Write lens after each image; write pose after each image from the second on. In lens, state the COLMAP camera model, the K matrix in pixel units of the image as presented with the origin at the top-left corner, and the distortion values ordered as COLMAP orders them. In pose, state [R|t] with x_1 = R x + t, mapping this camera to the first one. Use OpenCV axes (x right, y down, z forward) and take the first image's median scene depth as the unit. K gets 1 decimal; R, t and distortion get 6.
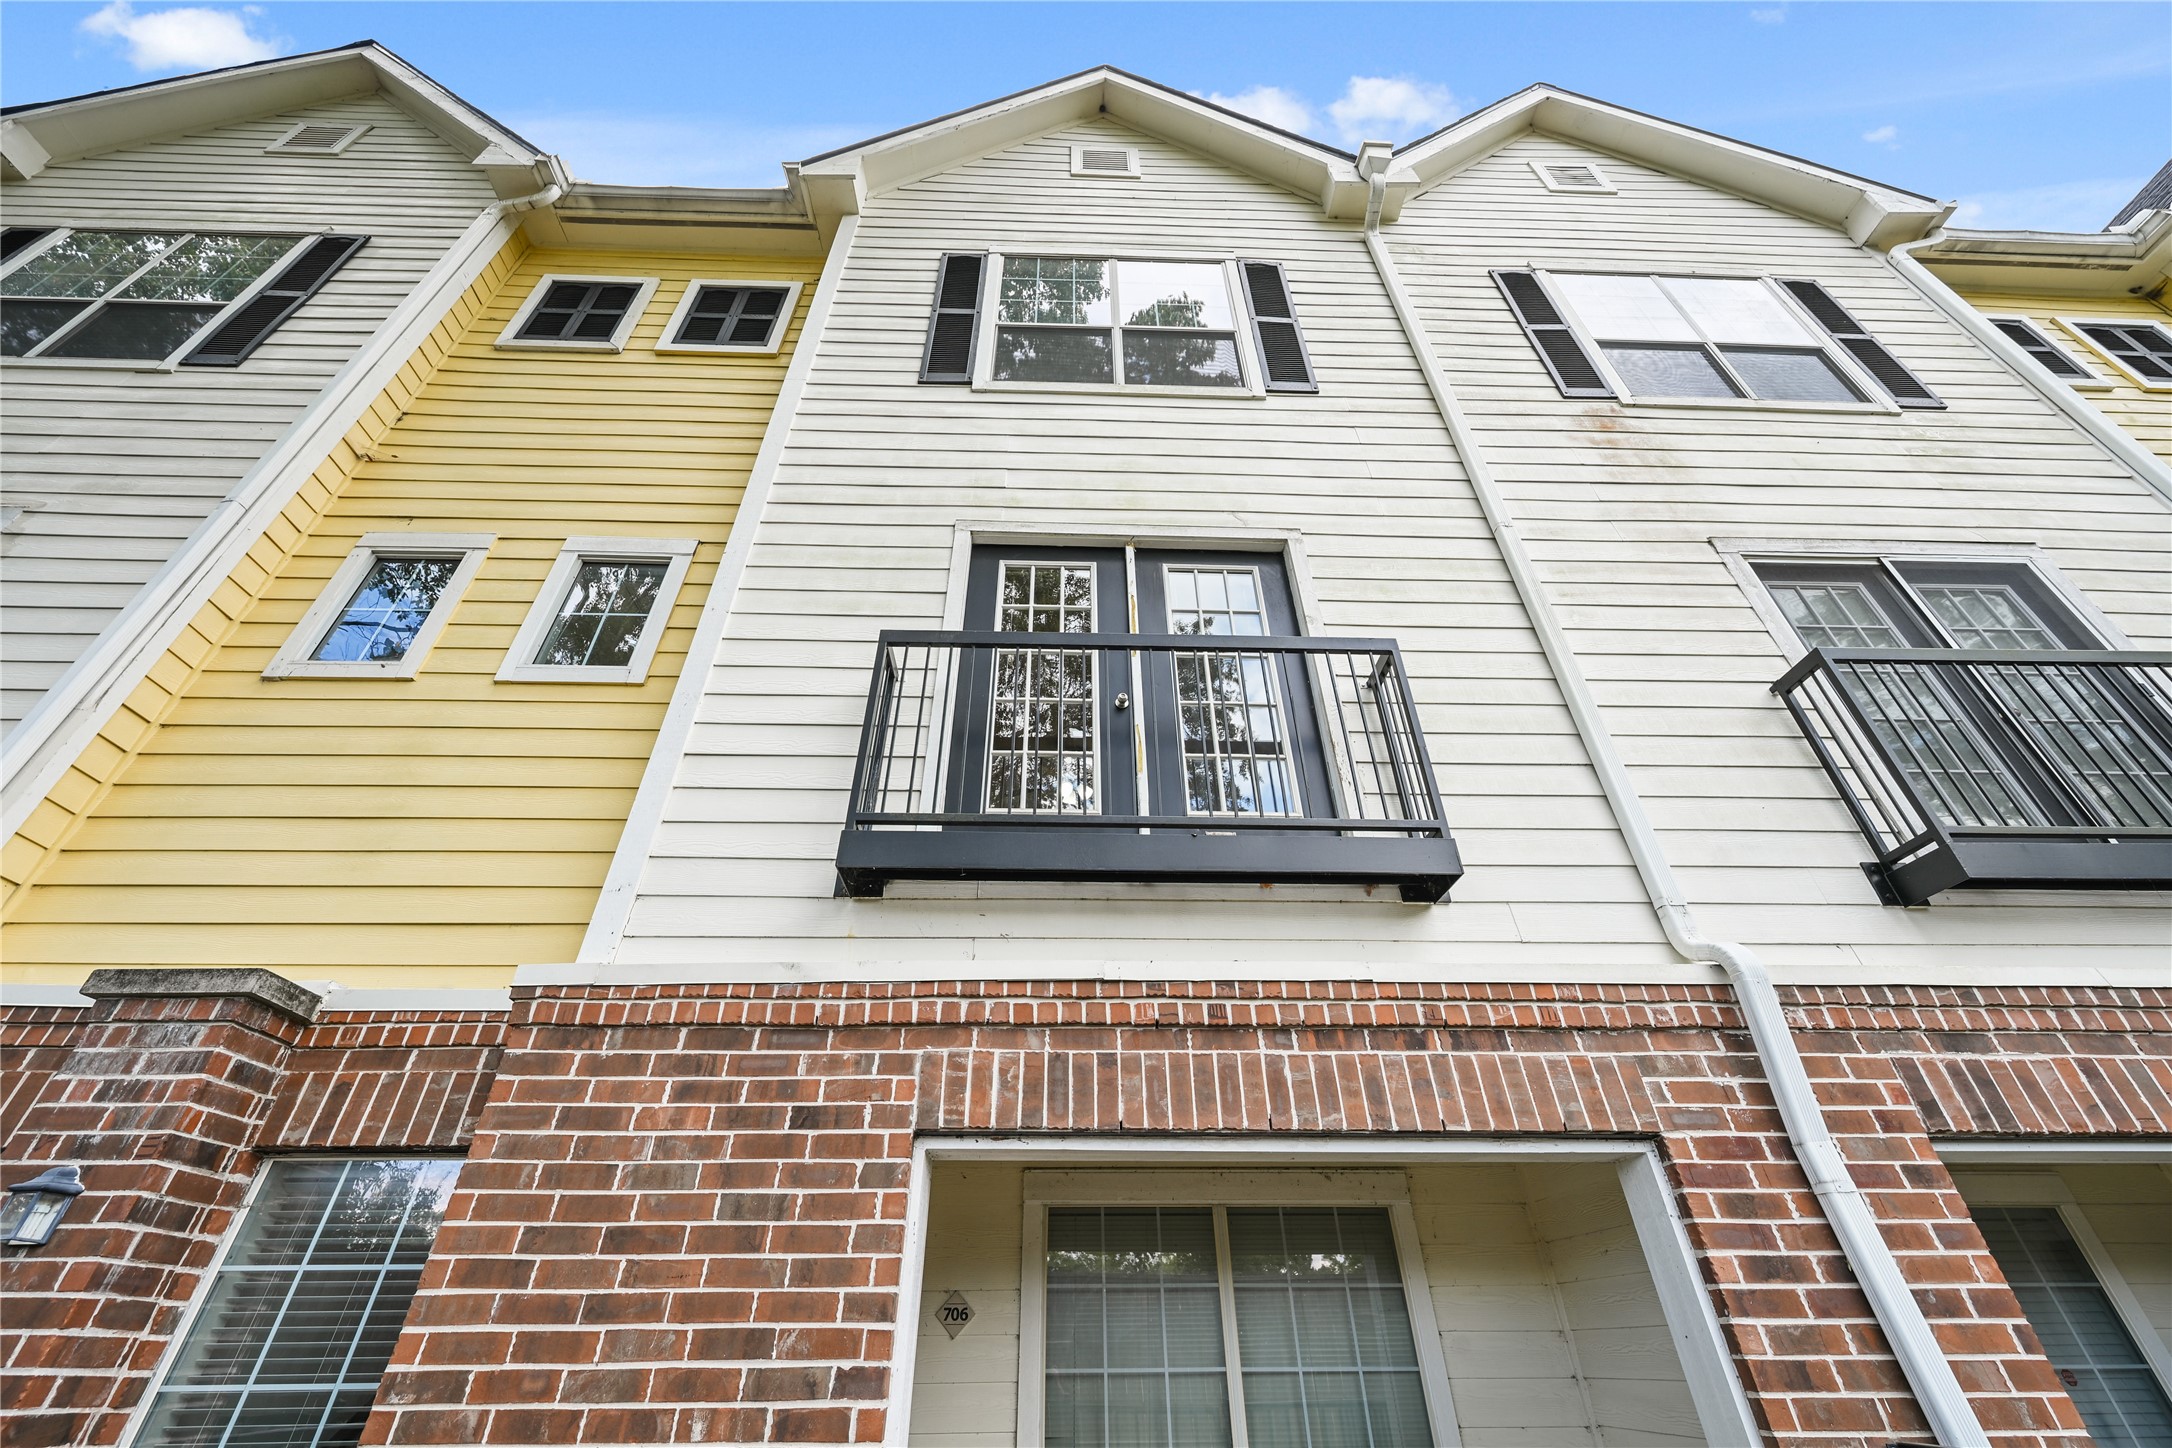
lens RADIAL K [[870.6, 0, 1078.3], [0, 870.6, 715.4], [0, 0, 1]] dist [-0.000529, 0.000366]
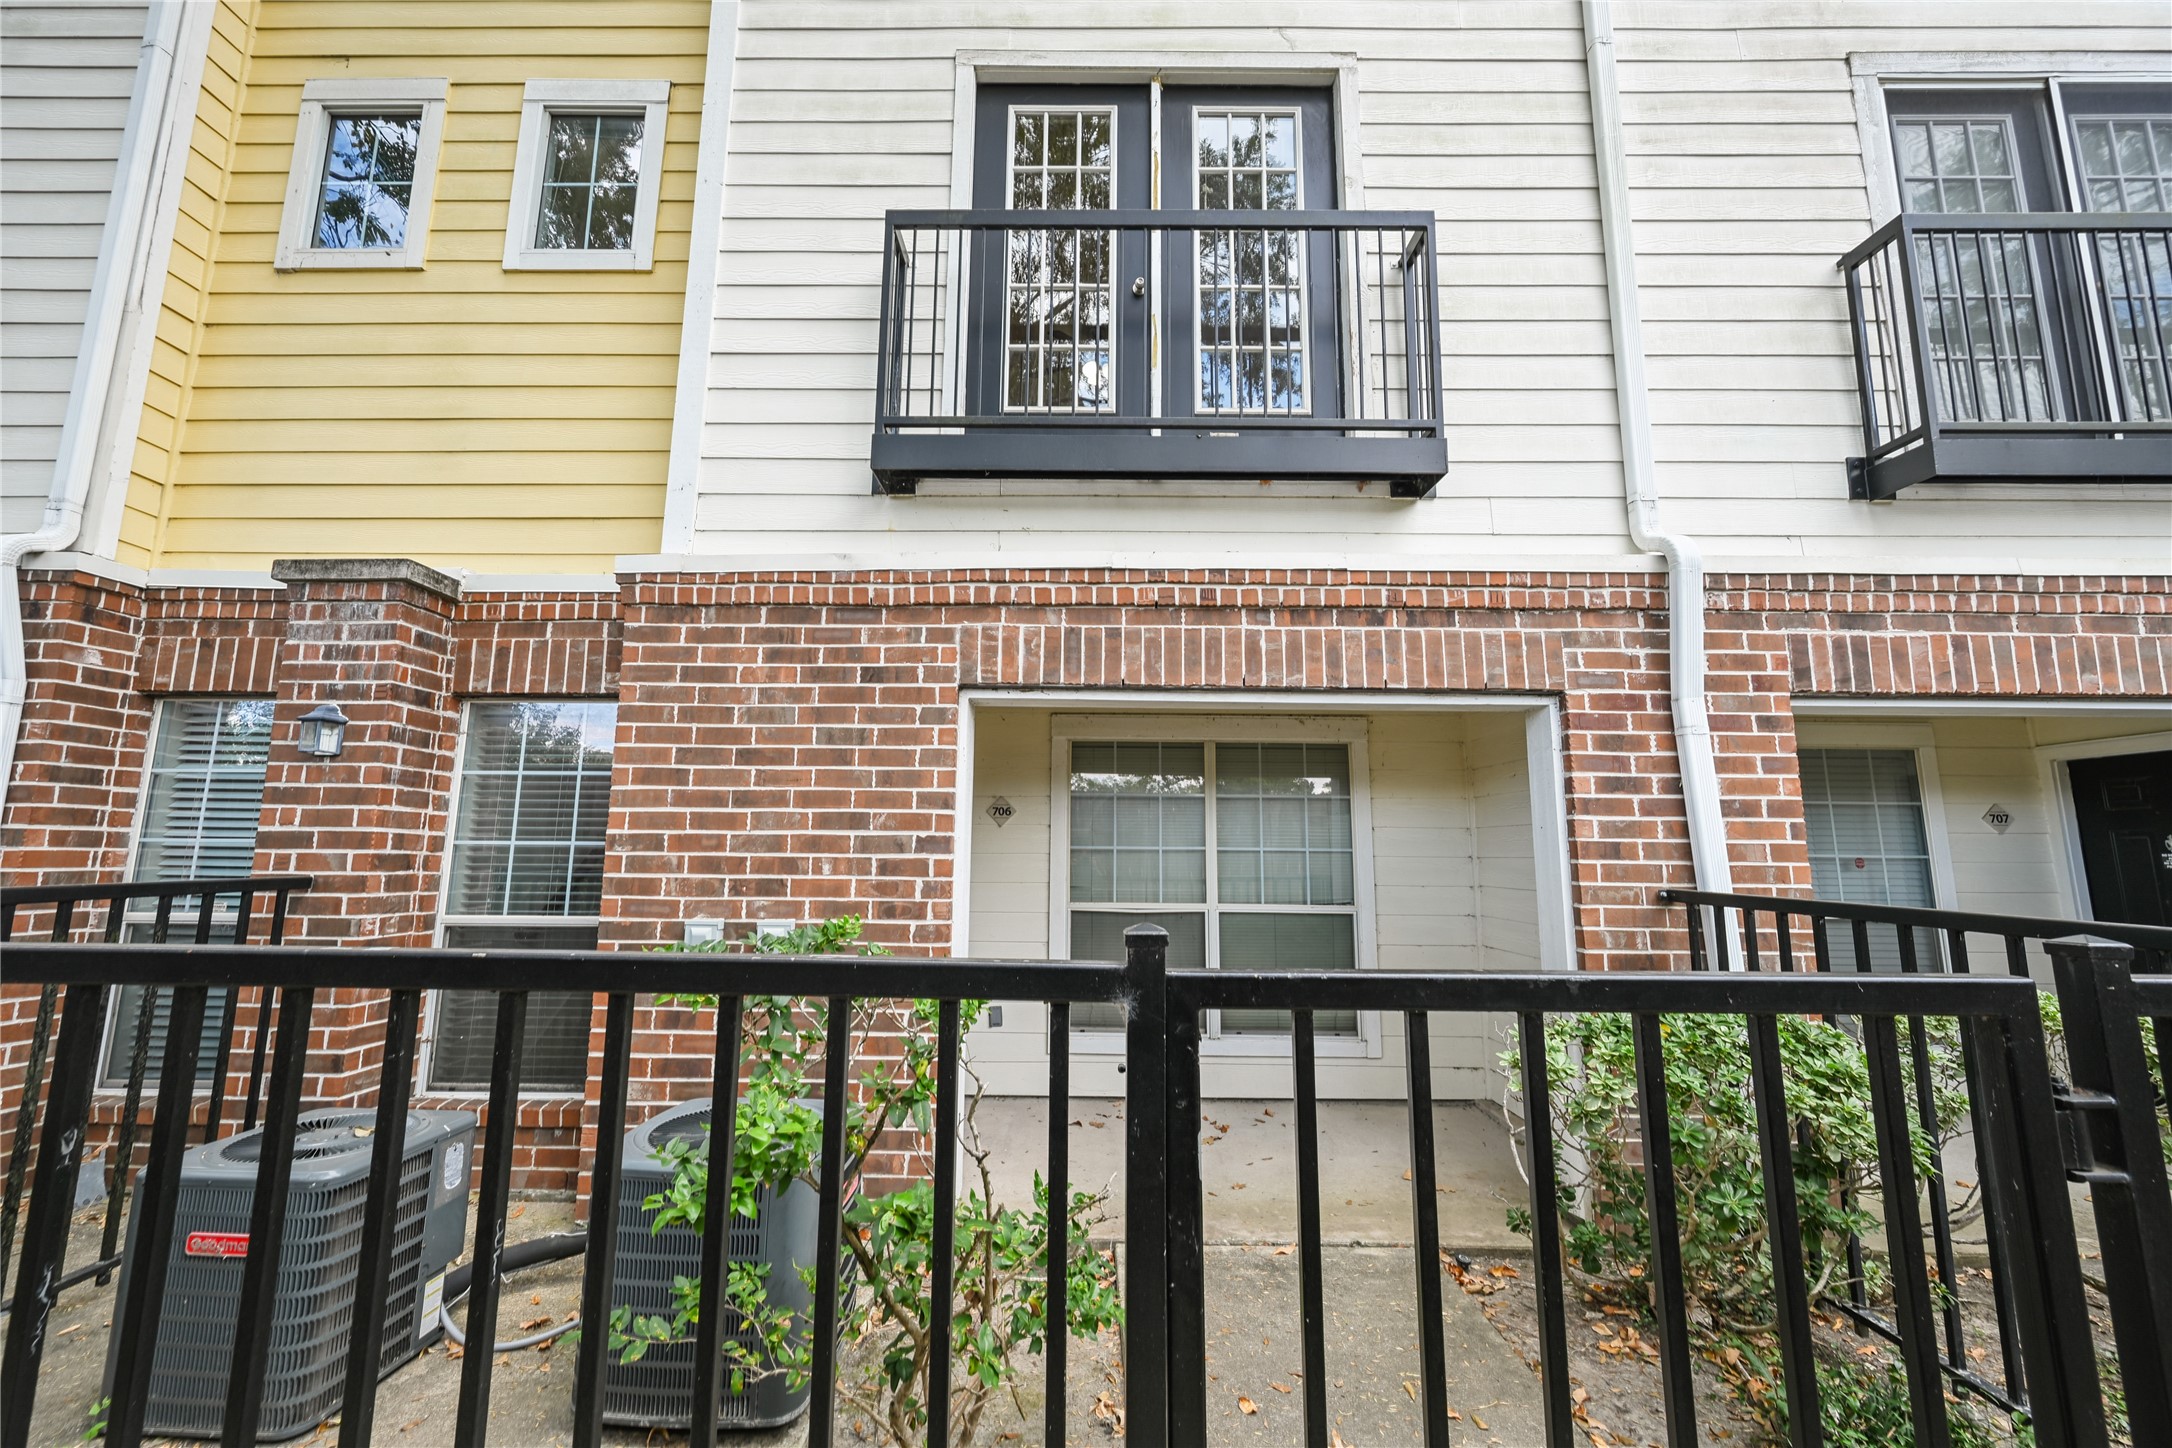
lens RADIAL K [[870.6, 0, 1072.2], [0, 870.6, 727.5], [0, 0, 1]] dist [-0.000529, 0.000366]
pose [[0.999008, 0.008843, -0.043654, 0.029277], [0.012859, 0.881105, 0.472745, -0.058313], [0.042644, -0.472837, 0.880117, -0.123431]]
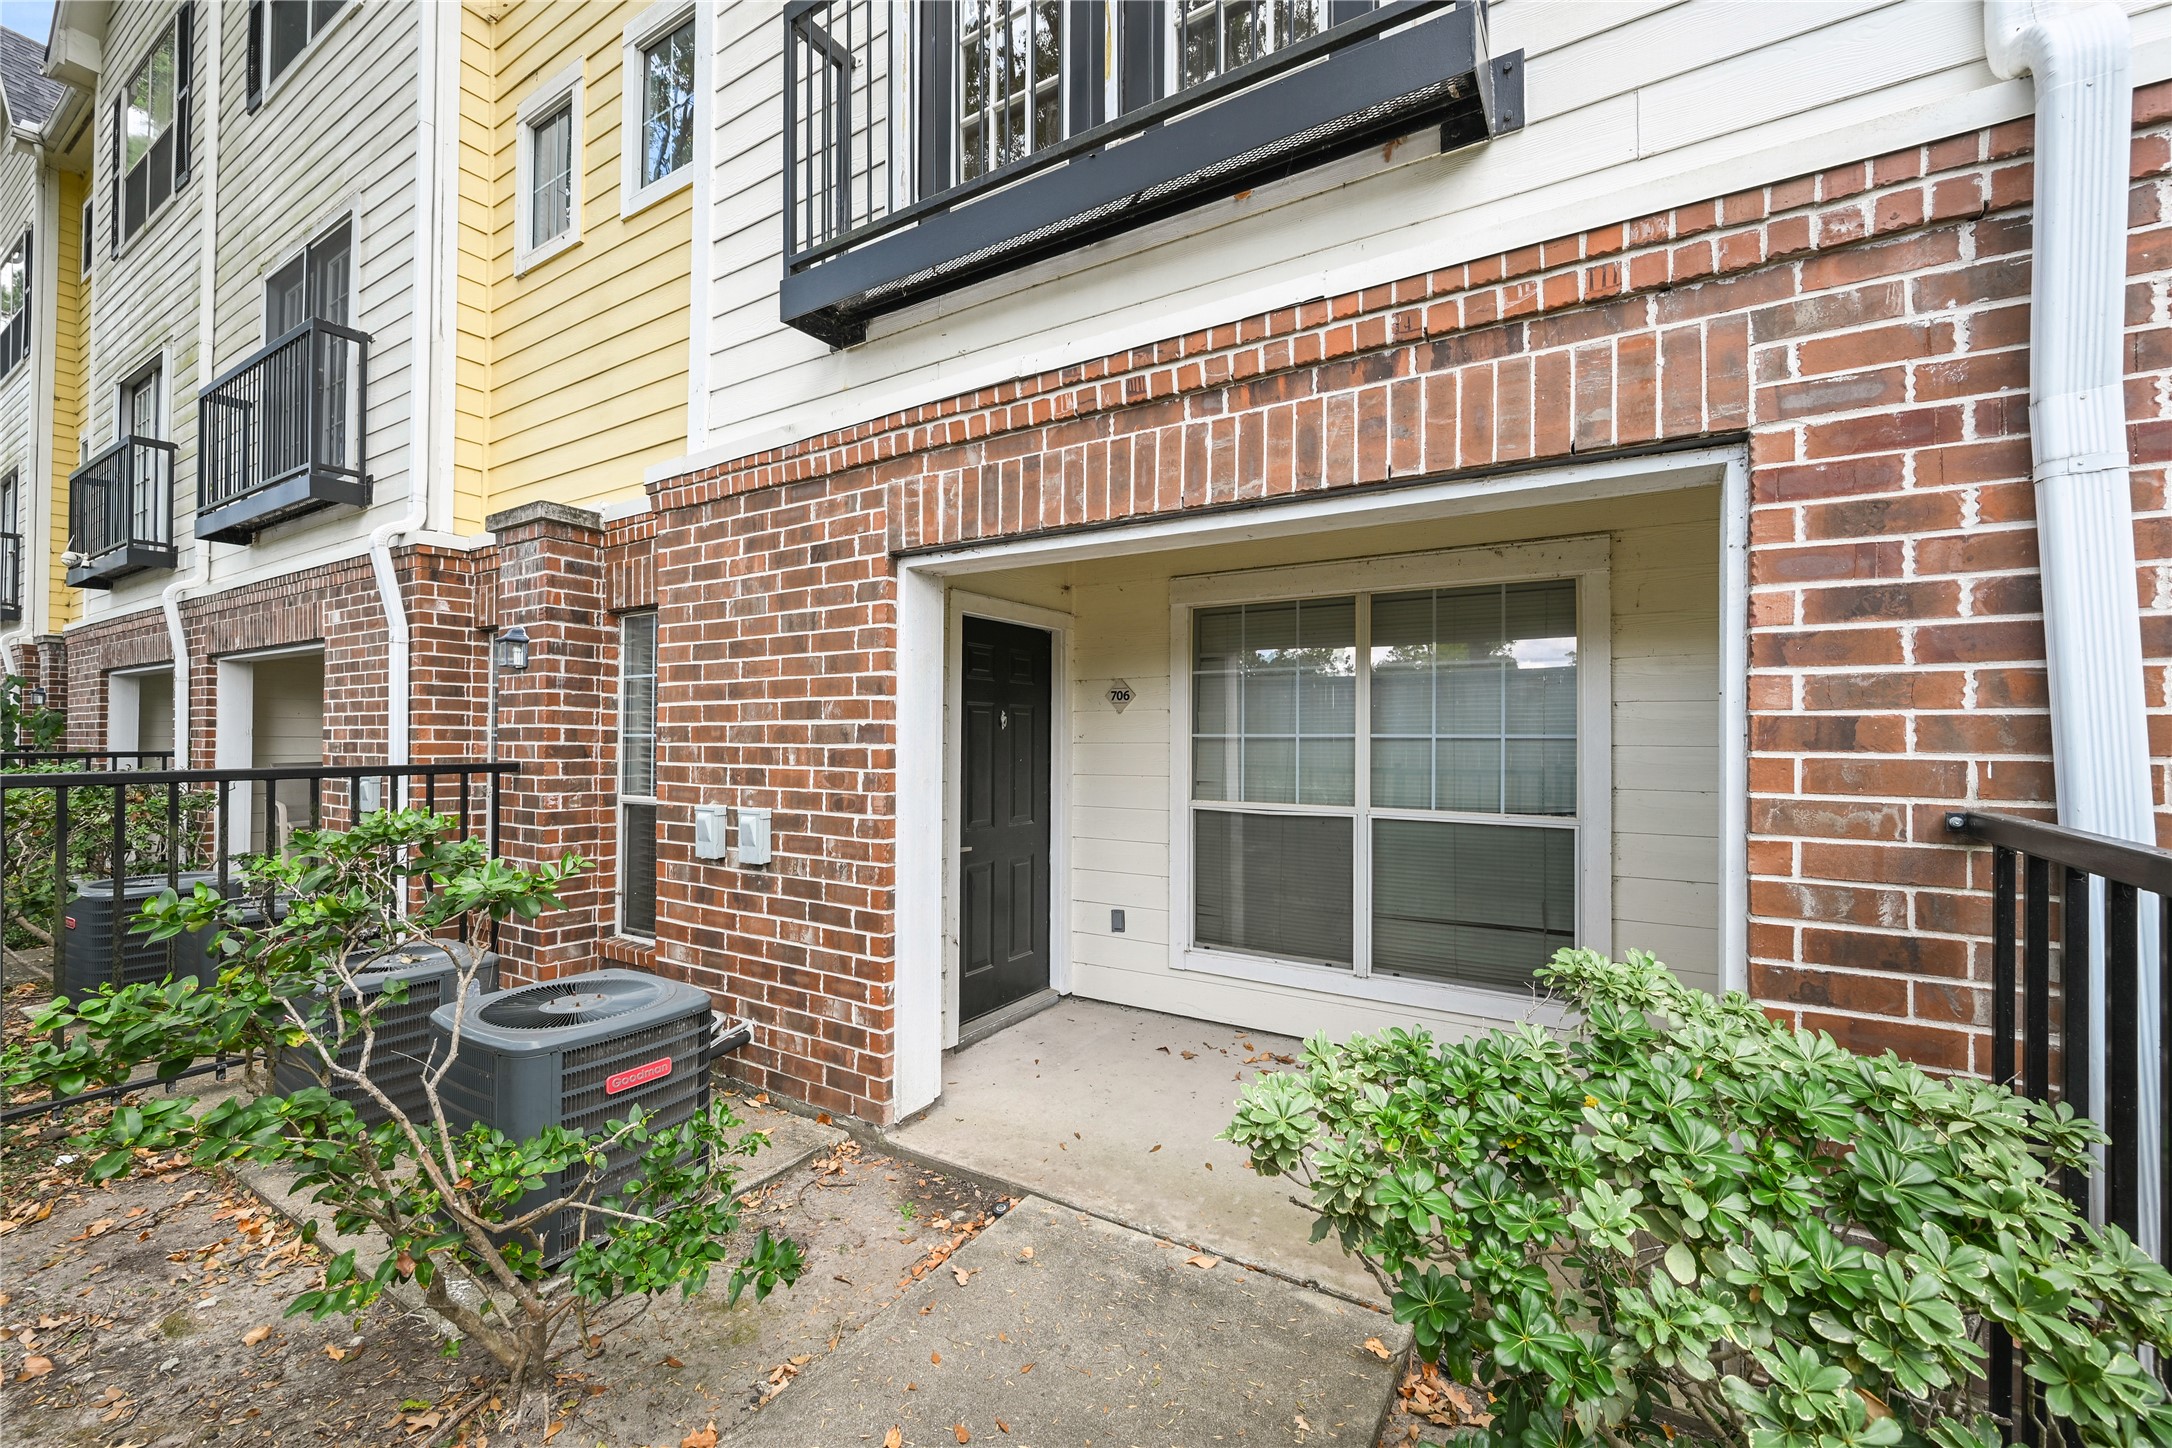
lens RADIAL K [[870.6, 0, 1065.8], [0, 870.6, 736.8], [0, 0, 1]] dist [-0.000529, 0.000366]
pose [[0.832969, 0.007774, -0.553265, 0.570863], [0.320941, 0.807728, 0.494543, 0.175609], [0.450732, -0.589505, 0.670317, 0.203681]]
